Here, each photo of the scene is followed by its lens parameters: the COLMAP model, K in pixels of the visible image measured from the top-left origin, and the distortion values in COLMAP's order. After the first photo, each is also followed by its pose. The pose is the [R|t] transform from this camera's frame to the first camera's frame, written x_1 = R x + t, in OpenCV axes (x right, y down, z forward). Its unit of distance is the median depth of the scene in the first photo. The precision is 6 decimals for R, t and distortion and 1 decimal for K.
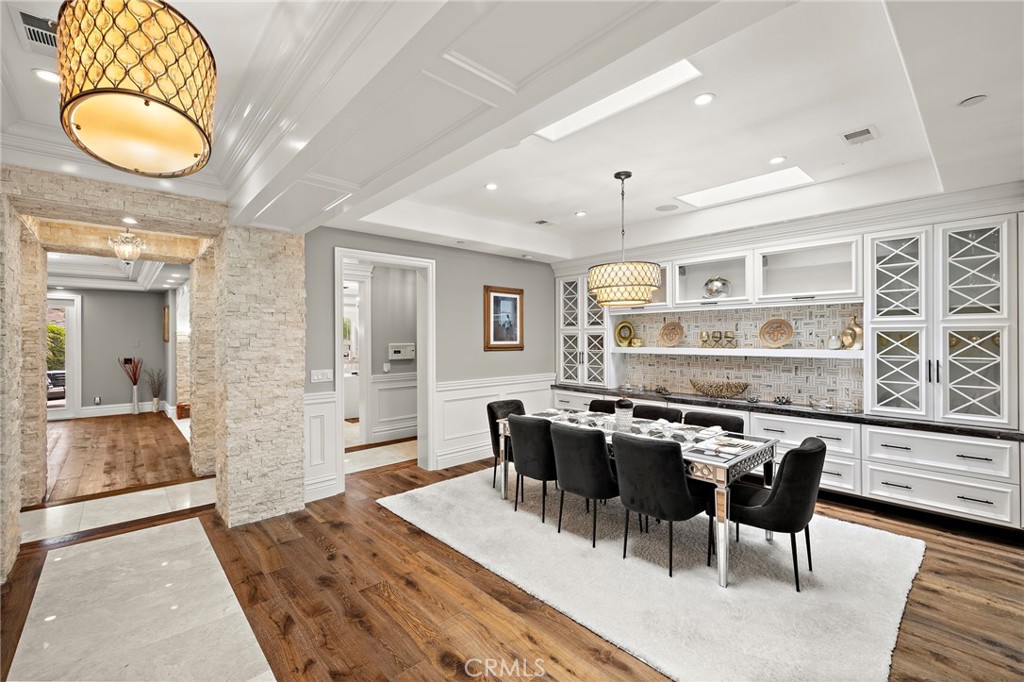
lens RADIAL K [[435.3, 0, 516.9], [0, 435.3, 336.3], [0, 0, 1]] dist [0.000383, 0.000889]
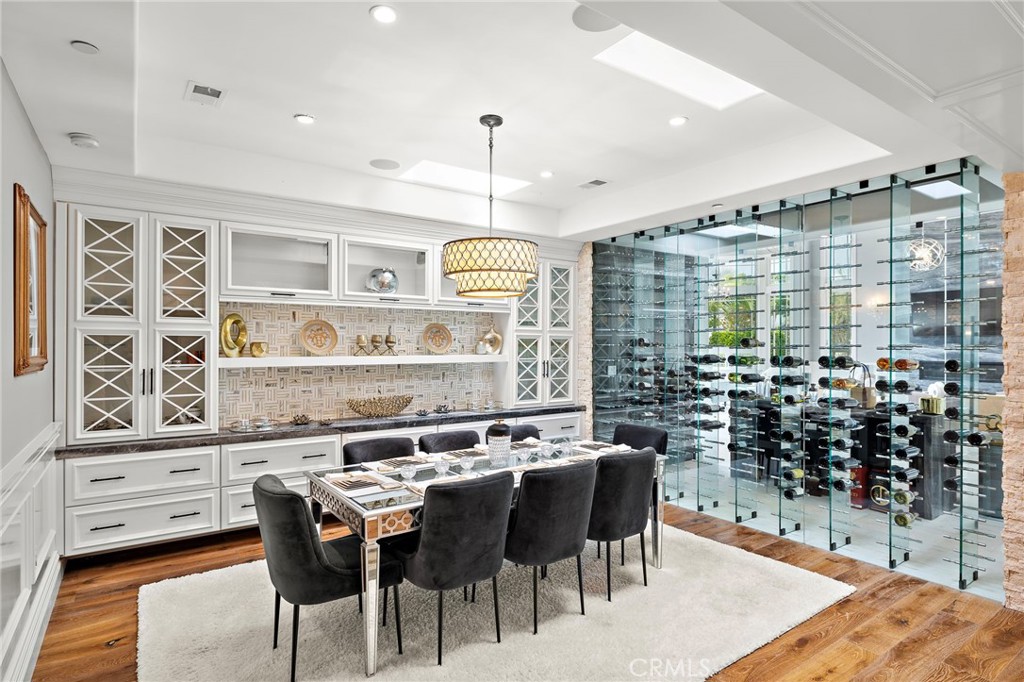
lens RADIAL K [[574.5, 0, 512.4], [0, 574.5, 348.1], [0, 0, 1]] dist [0.062745, -0.000141]
pose [[0.135485, -0.004556, 0.990769, -0.509674], [-0.007198, 0.999959, 0.005582, 0.005038], [-0.990753, -0.007888, 0.135447, 0.563609]]
